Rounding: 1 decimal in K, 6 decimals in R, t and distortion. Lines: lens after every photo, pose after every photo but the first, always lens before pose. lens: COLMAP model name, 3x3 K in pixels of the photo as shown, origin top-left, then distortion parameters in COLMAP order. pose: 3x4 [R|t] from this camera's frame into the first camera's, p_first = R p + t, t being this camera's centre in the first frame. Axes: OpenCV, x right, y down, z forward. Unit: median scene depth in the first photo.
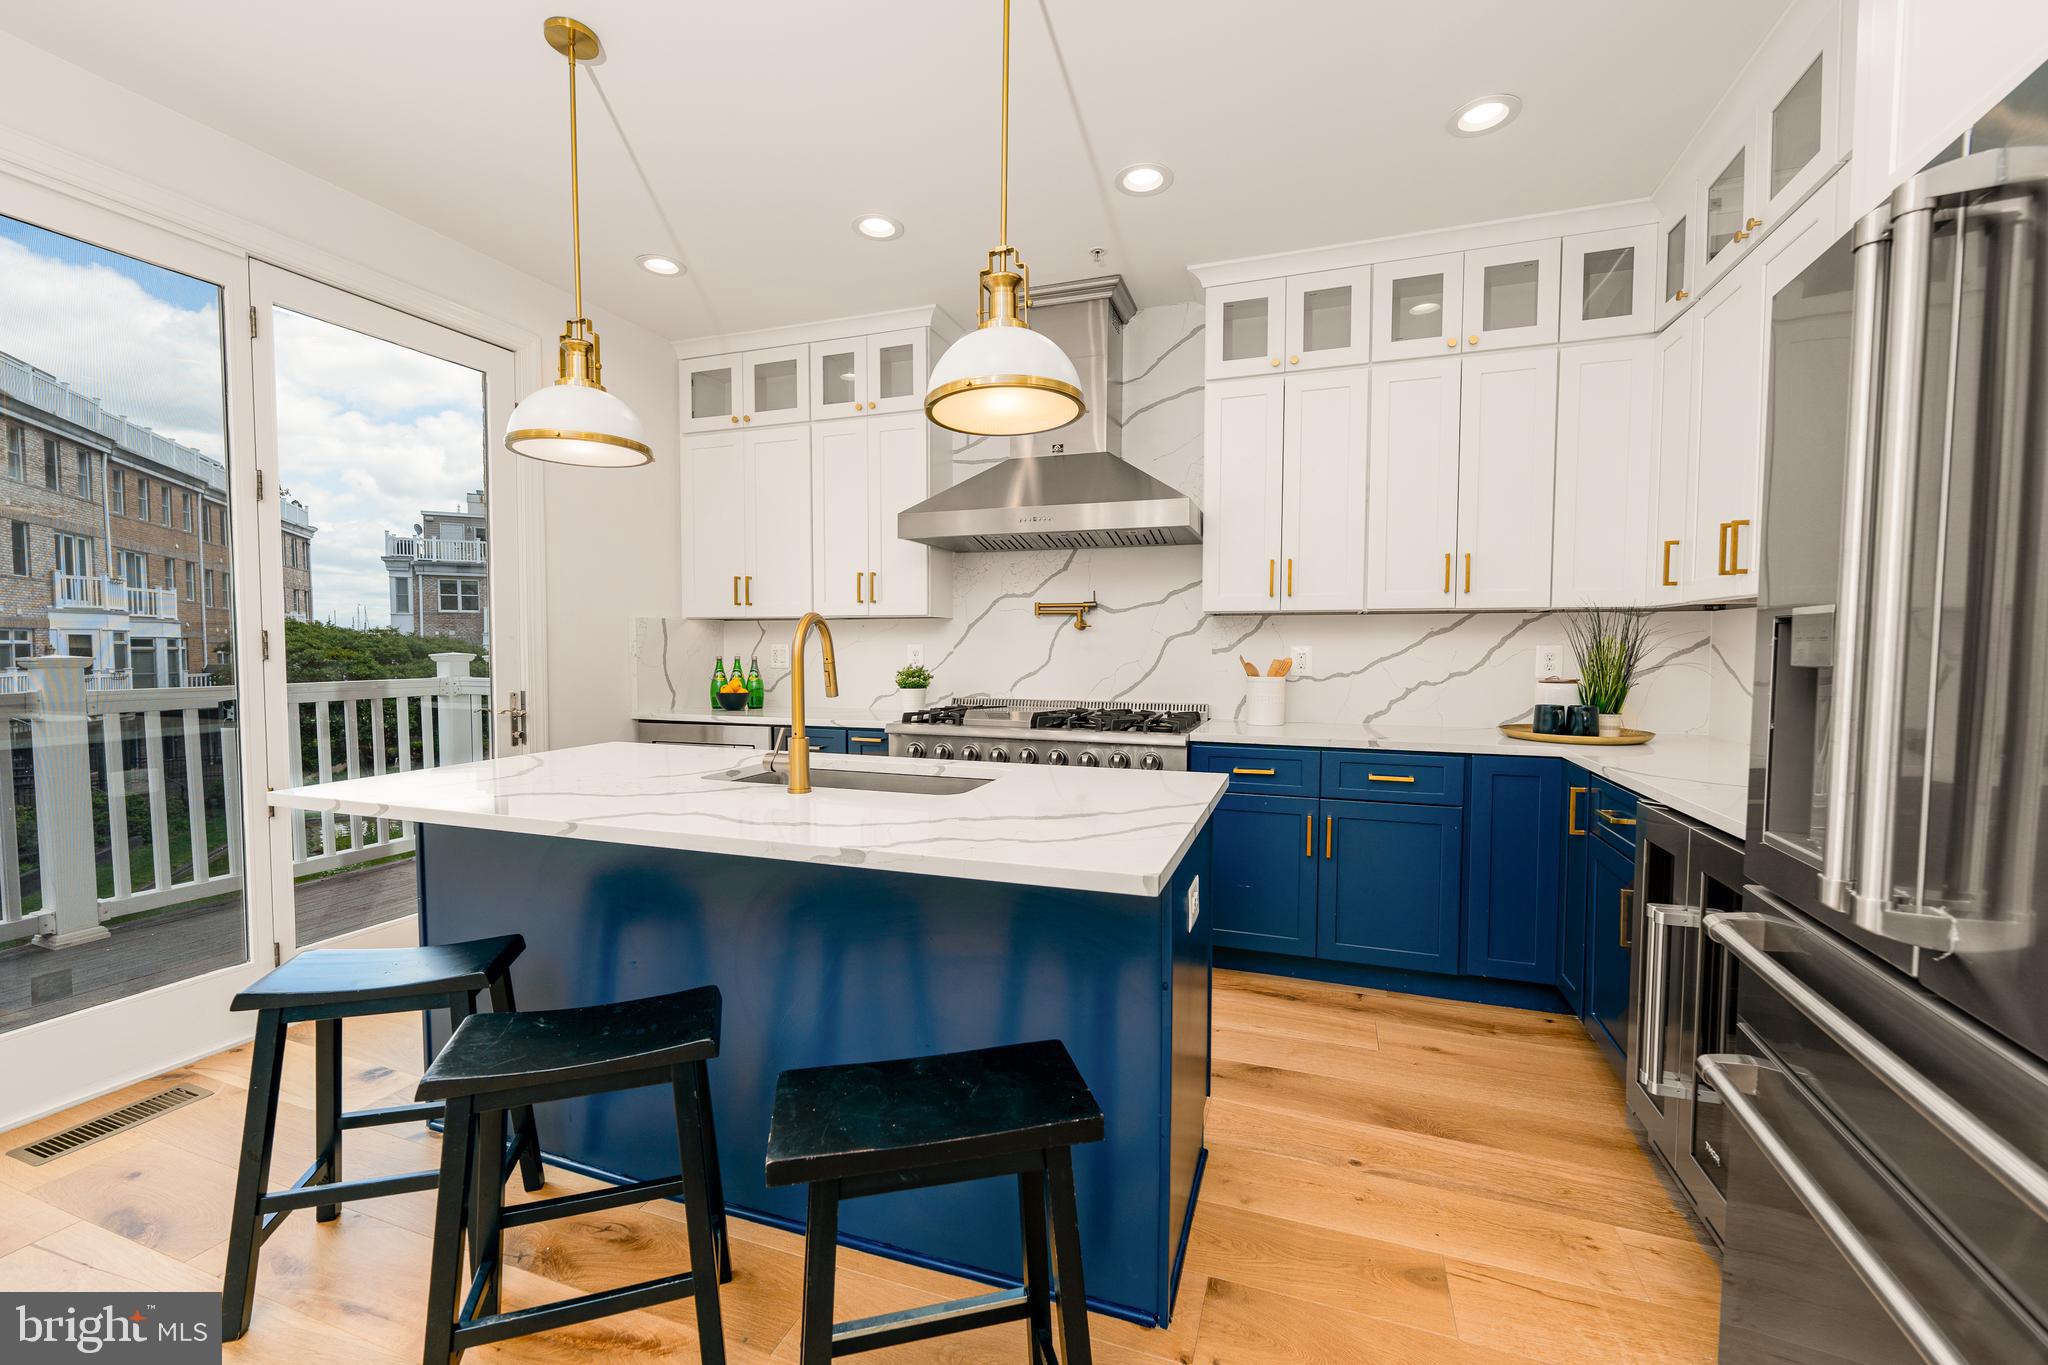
lens RADIAL K [[835.3, 0, 1026.3], [0, 835.3, 687.2], [0, 0, 1]] dist [0.000091, -0.000077]
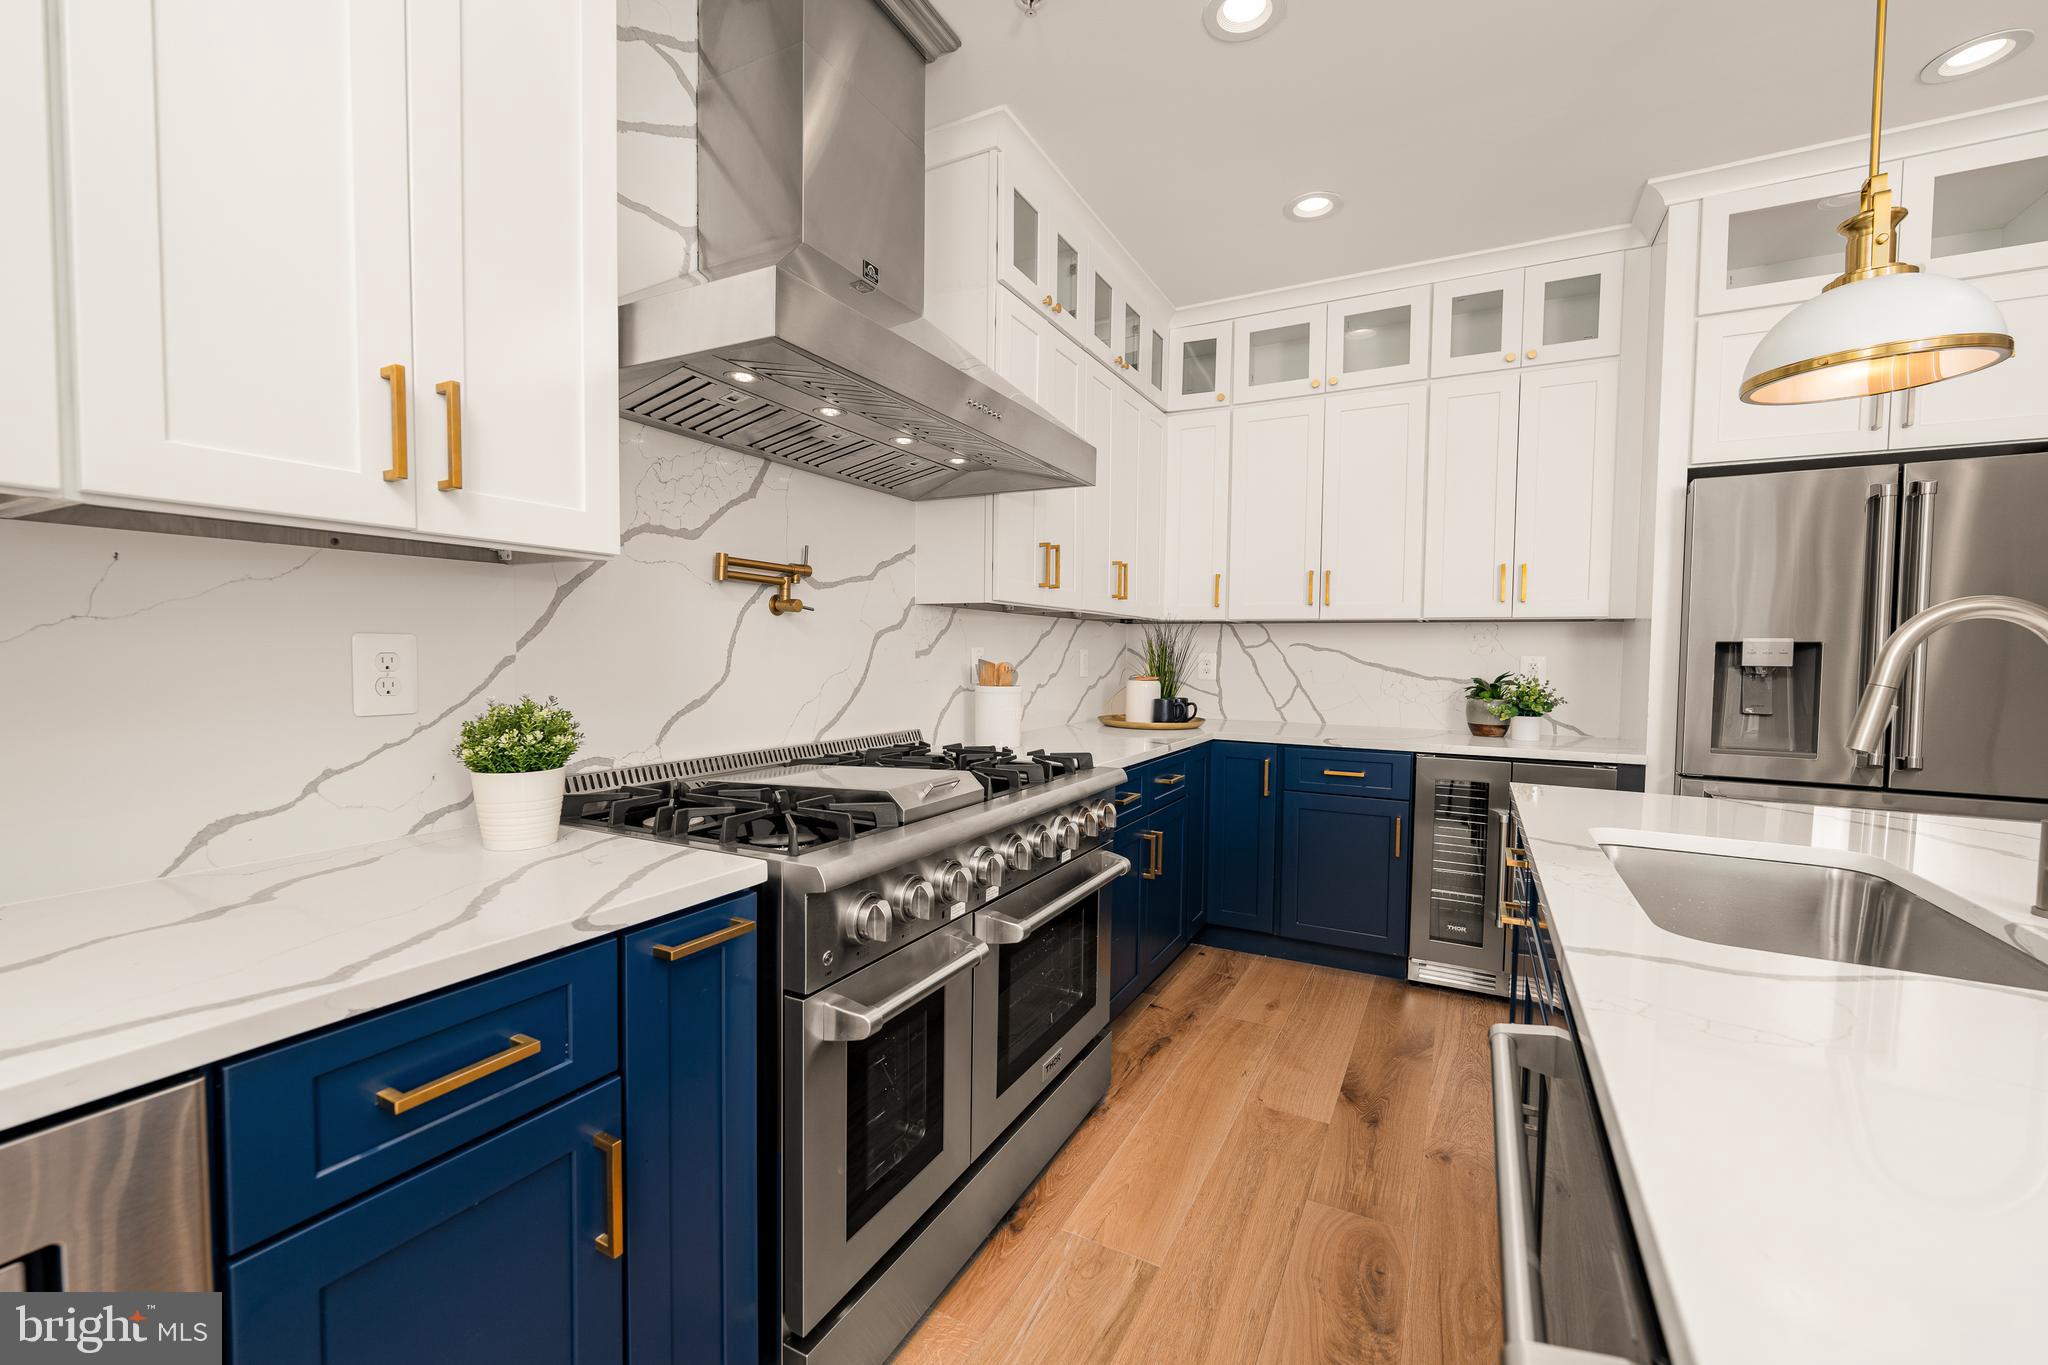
lens RADIAL K [[835.3, 0, 1026.3], [0, 835.3, 687.2], [0, 0, 1]] dist [0.000091, -0.000077]
pose [[0.146879, -0.040961, 0.988306, -0.461122], [0.040991, 0.998536, 0.035293, -0.035833], [-0.988305, 0.035328, 0.148343, 0.796925]]
